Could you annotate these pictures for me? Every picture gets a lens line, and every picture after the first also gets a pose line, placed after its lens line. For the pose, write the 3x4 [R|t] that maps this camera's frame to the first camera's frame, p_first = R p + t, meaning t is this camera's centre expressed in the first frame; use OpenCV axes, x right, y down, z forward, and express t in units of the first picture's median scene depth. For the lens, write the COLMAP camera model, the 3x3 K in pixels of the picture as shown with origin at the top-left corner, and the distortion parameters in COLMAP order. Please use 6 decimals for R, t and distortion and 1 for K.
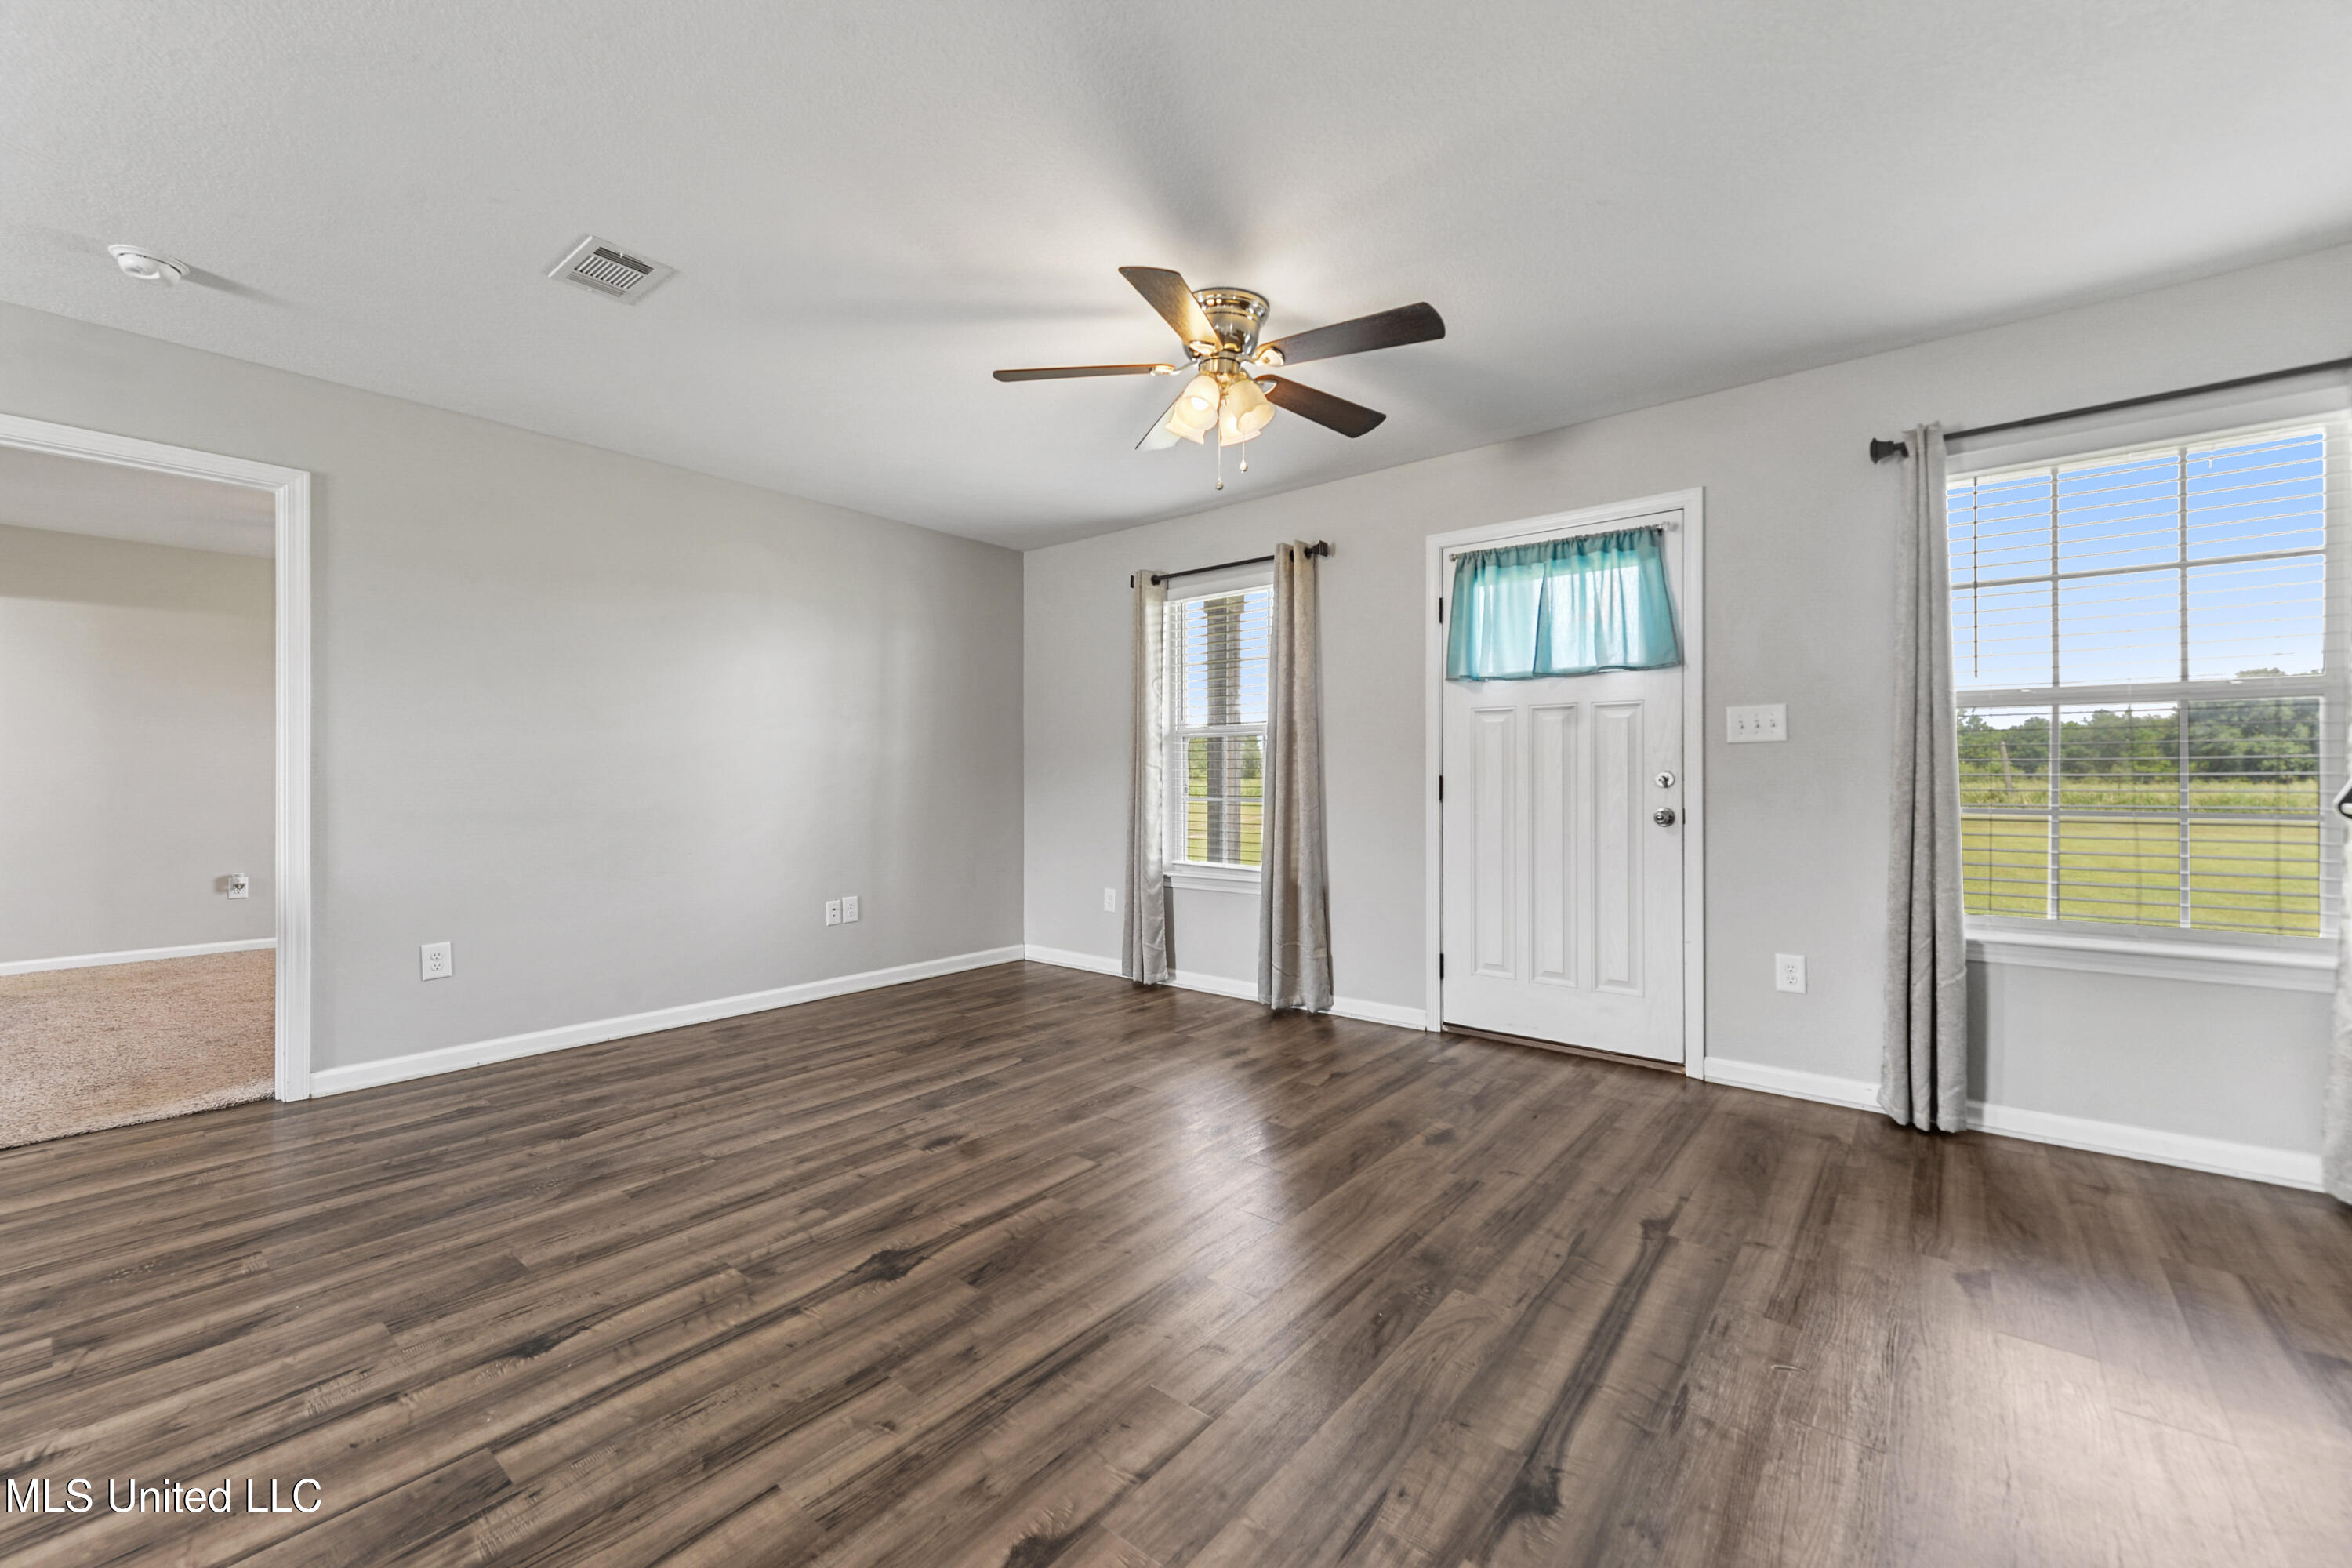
lens RADIAL K [[950.4, 0, 1154.9], [0, 950.4, 781.0], [0, 0, 1]] dist [0.007061, -0.000989]
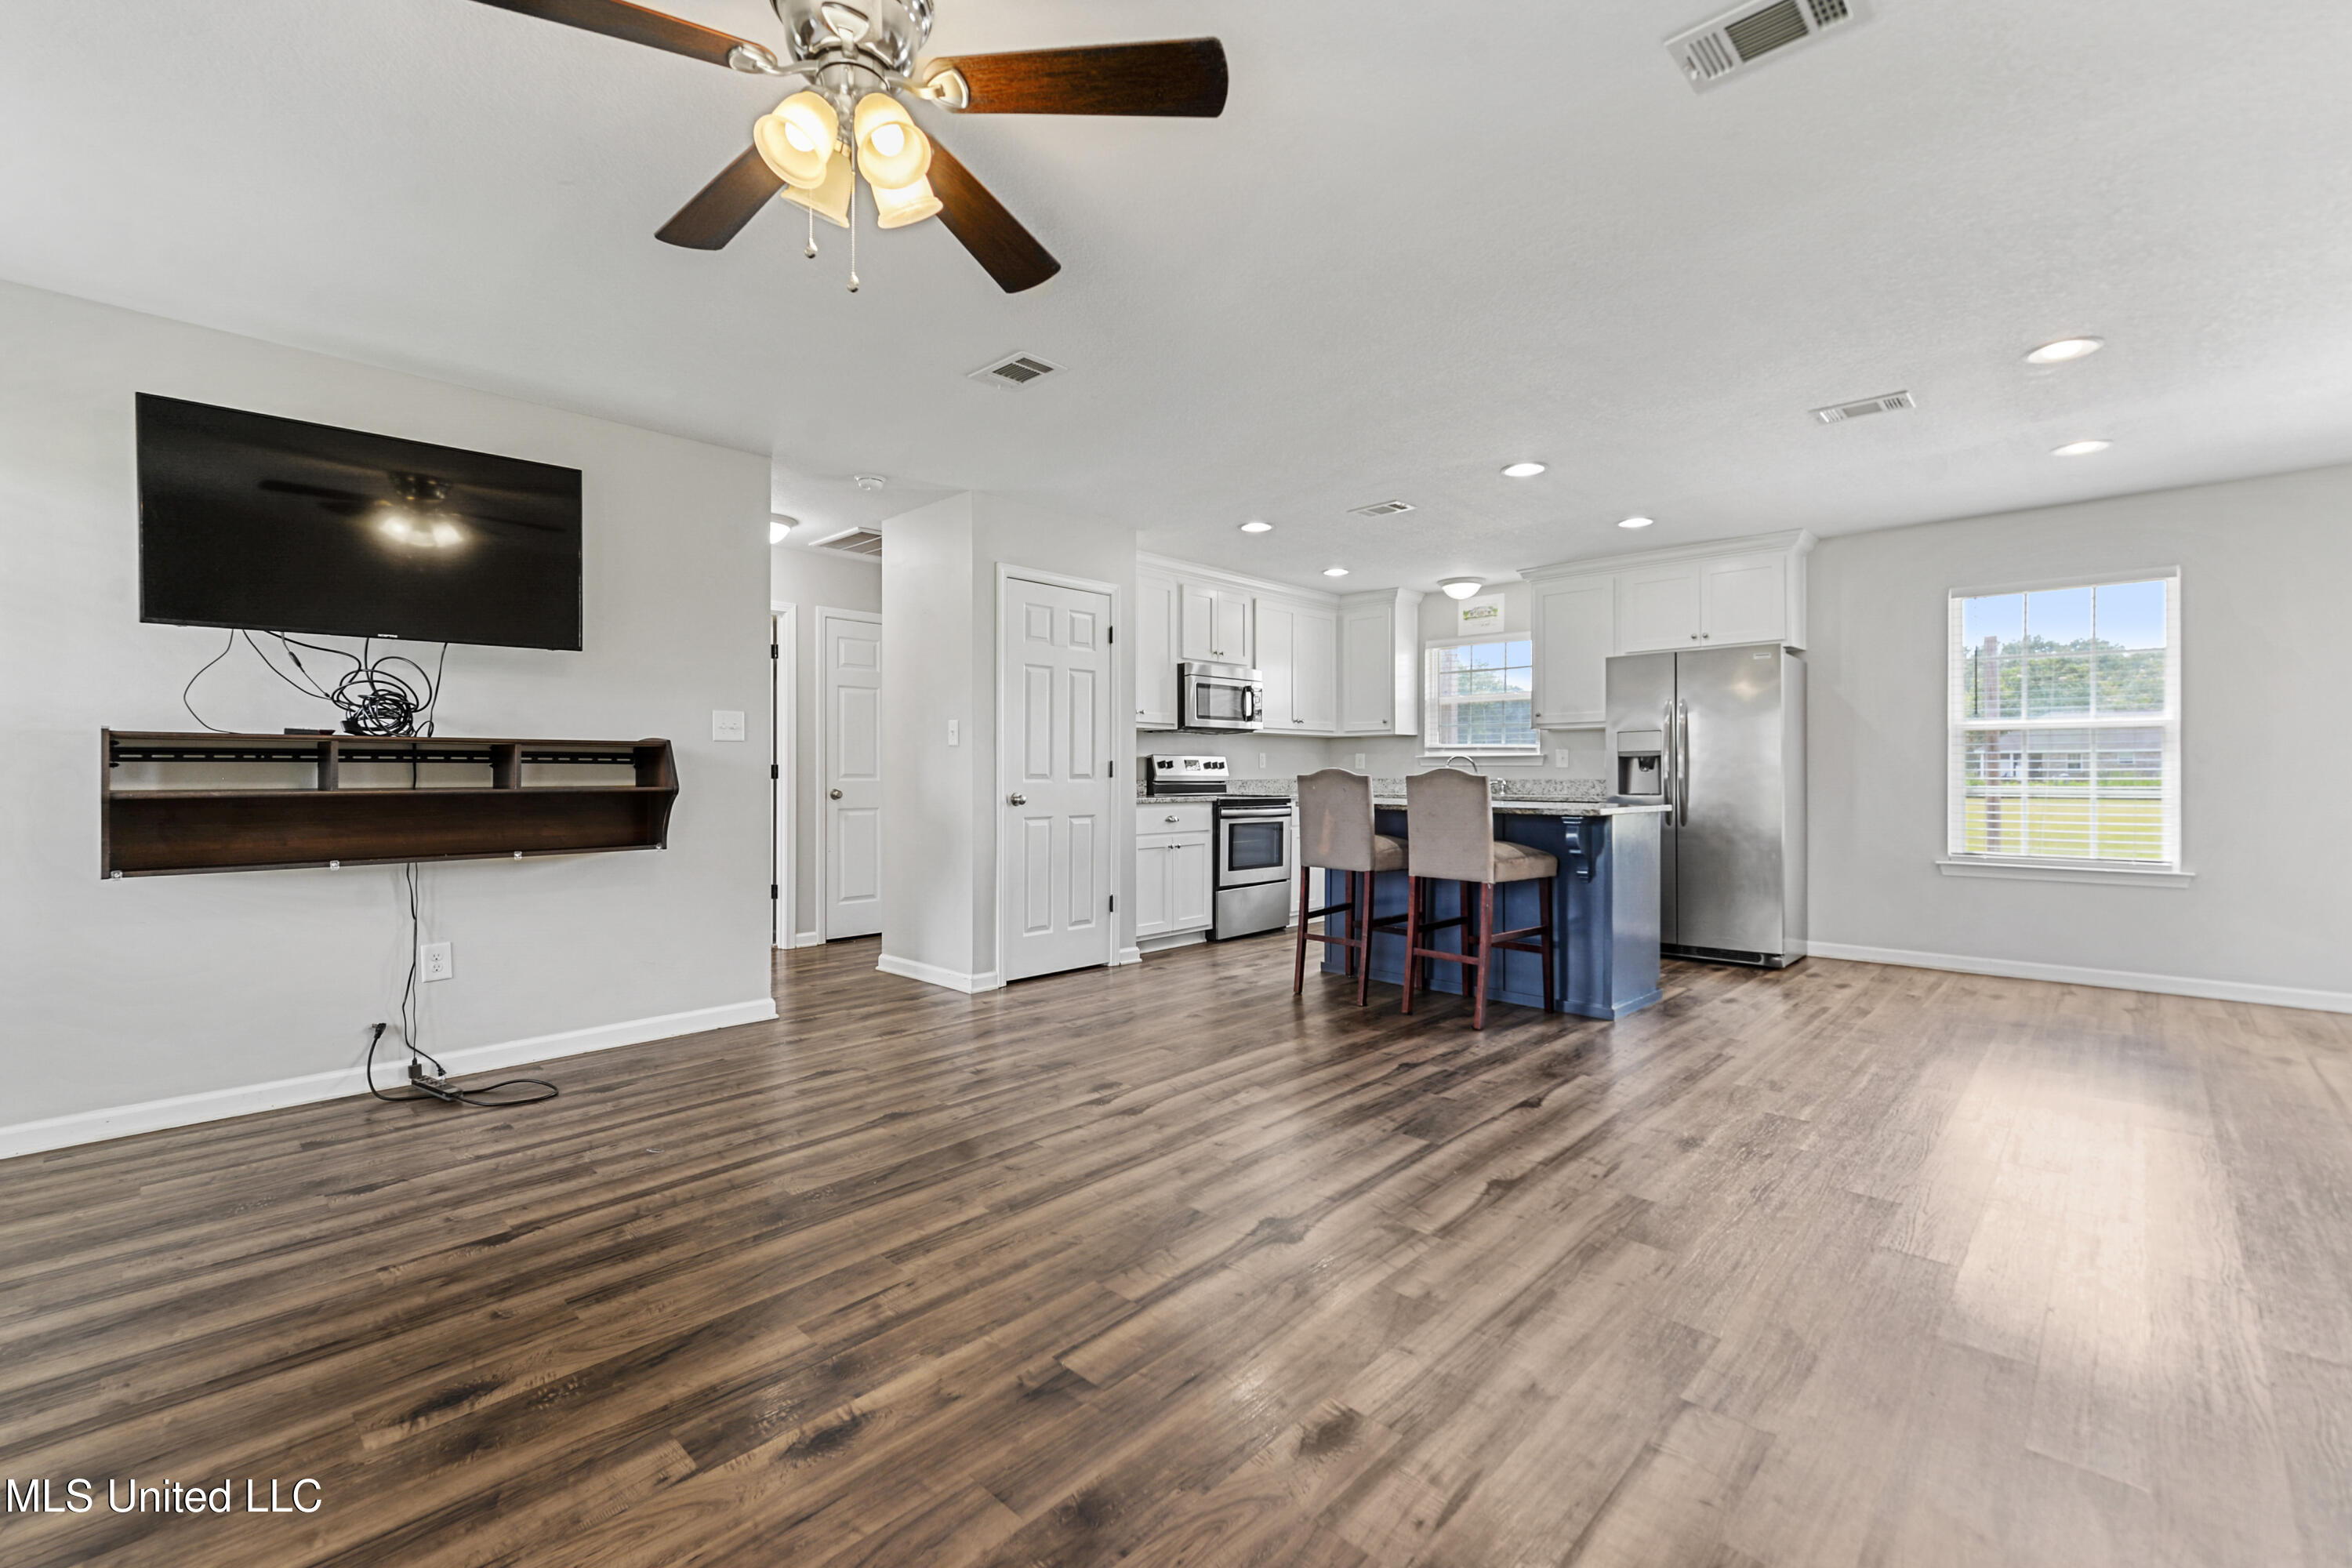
lens RADIAL K [[996.8, 0, 1156.2], [0, 996.8, 769.1], [0, 0, 1]] dist [0.010231, 0.000213]
pose [[-0.997588, 0.002671, 0.069355, -0.144883], [0.002618, 0.999996, -0.000852, -0.001796], [-0.069357, -0.000669, -0.997592, 1.393011]]
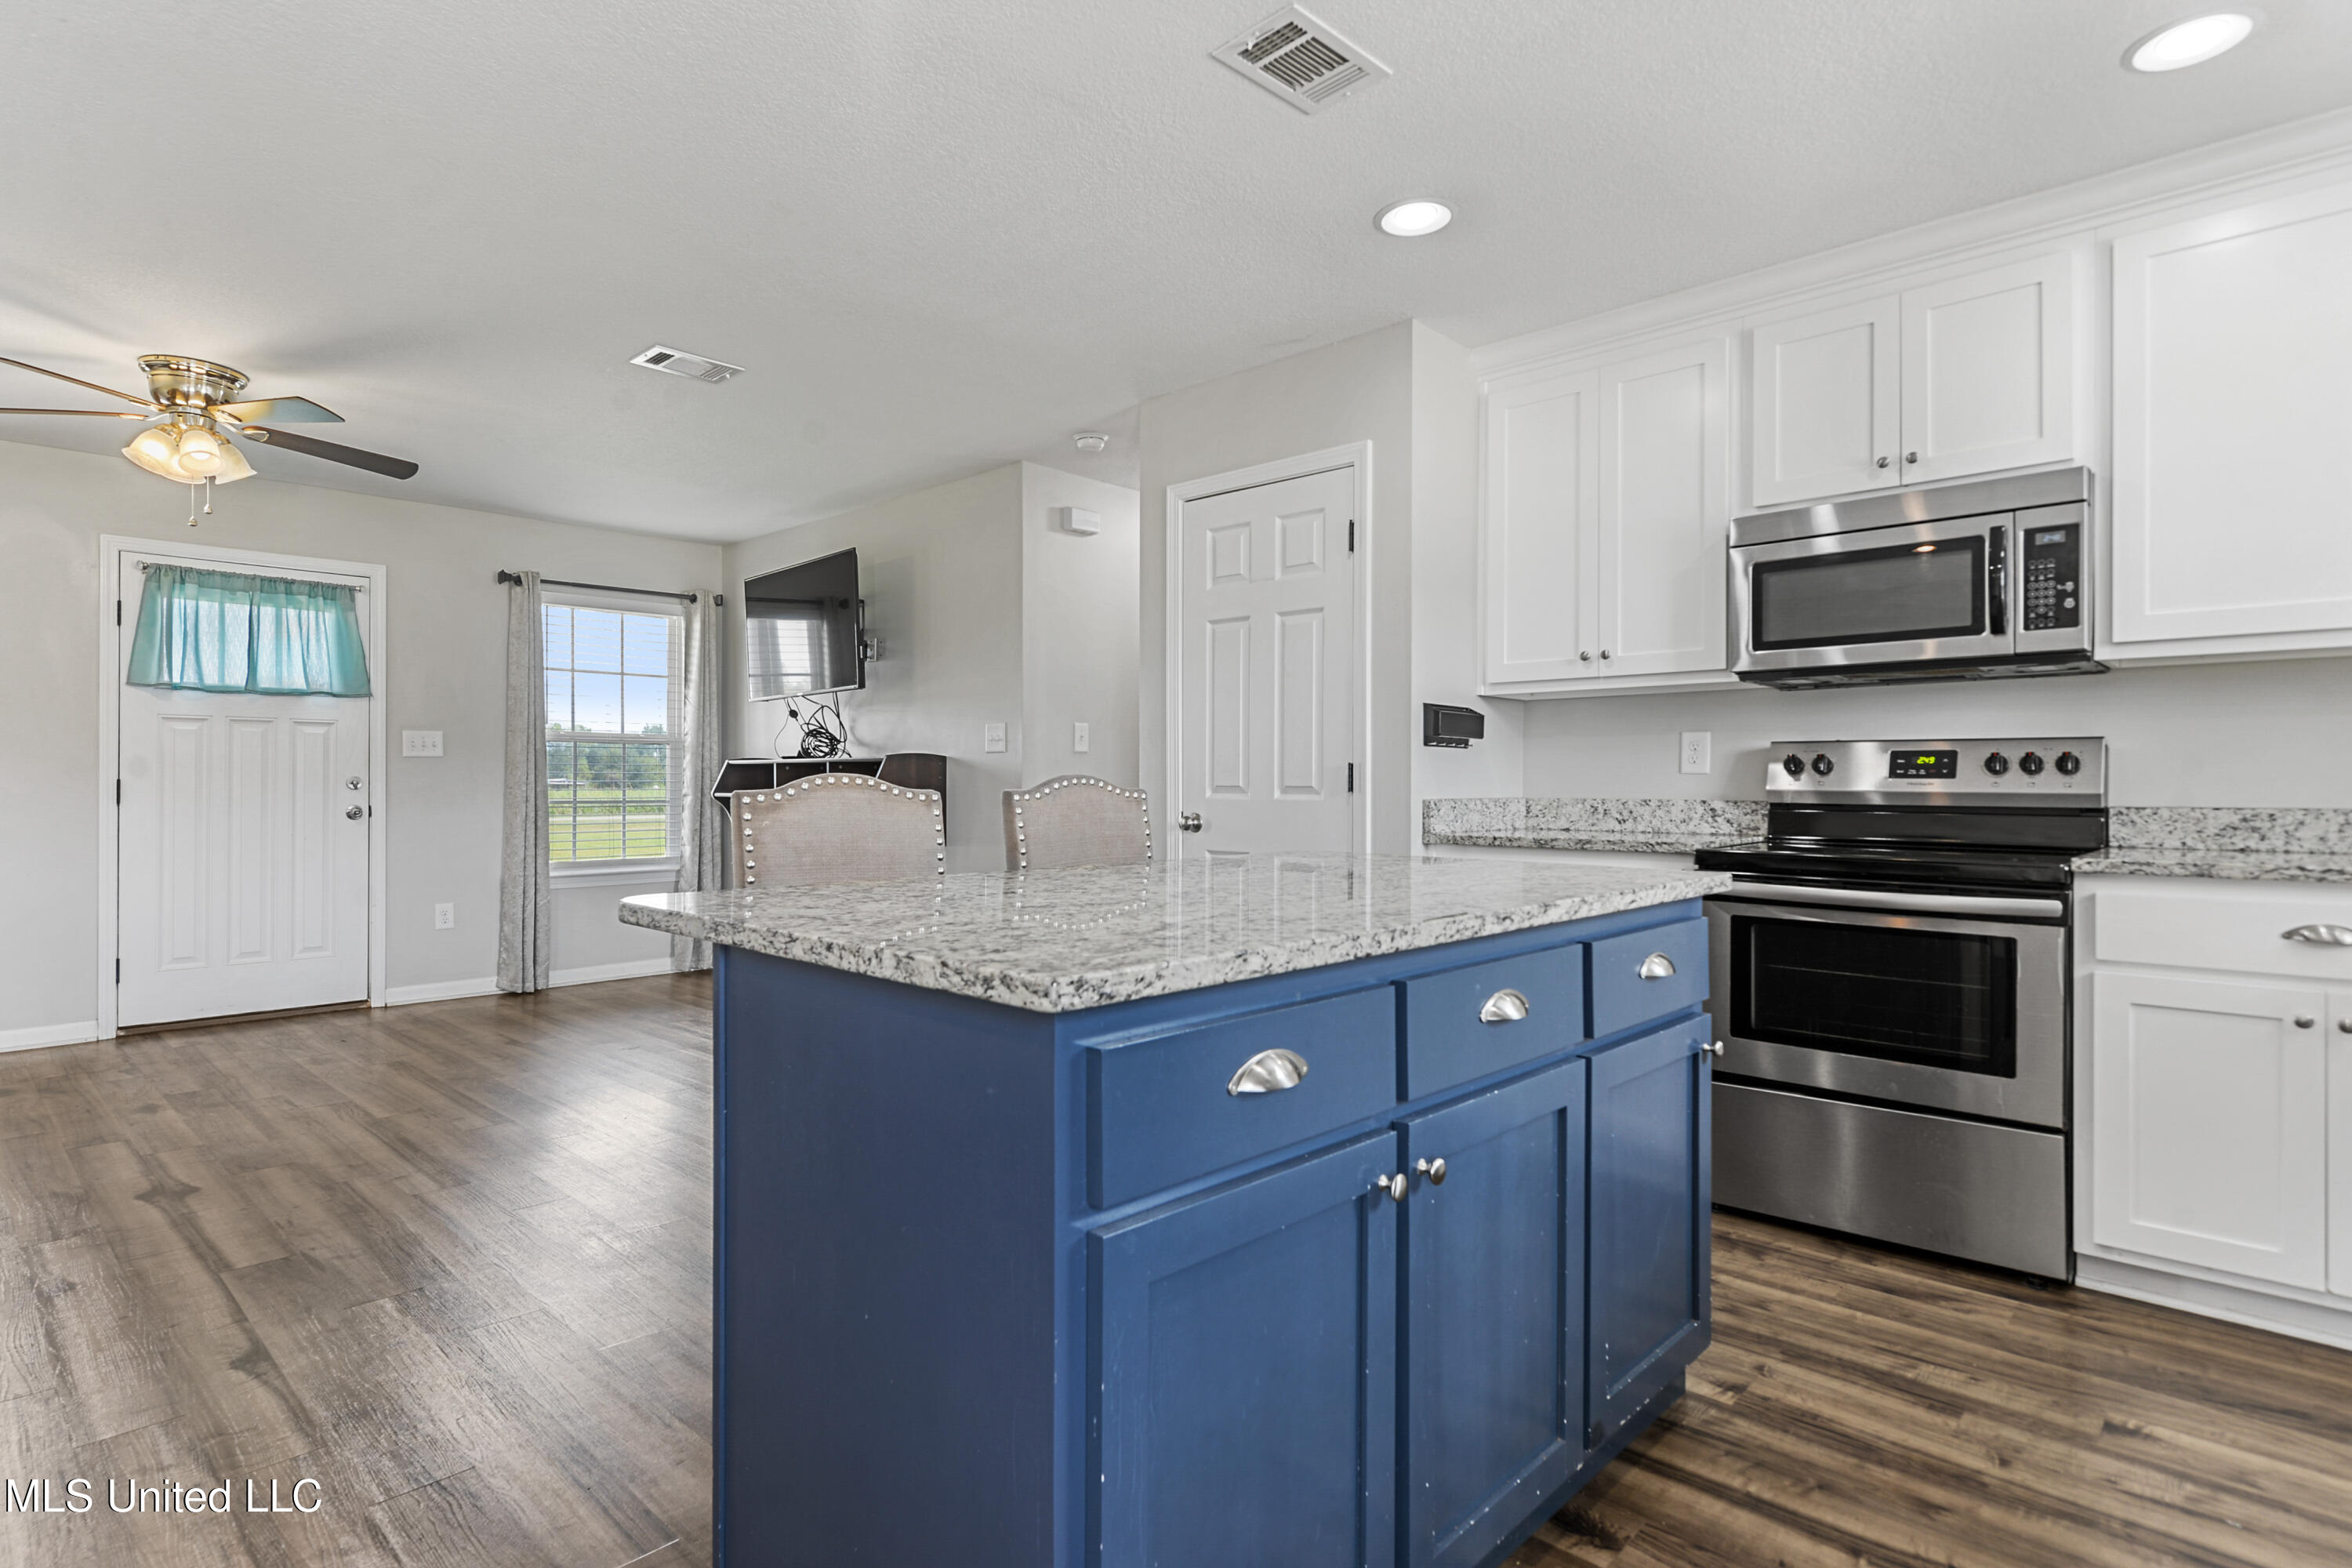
lens RADIAL K [[1217.4, 0, 1160.8], [0, 1217.4, 781.3], [0, 0, 1]] dist [0.001965, 0.000813]
pose [[0.065640, 0.004843, 0.997832, -1.122826], [0.000952, 0.999987, -0.004916, 0.005591], [-0.997843, 0.001273, 0.065635, -0.213496]]
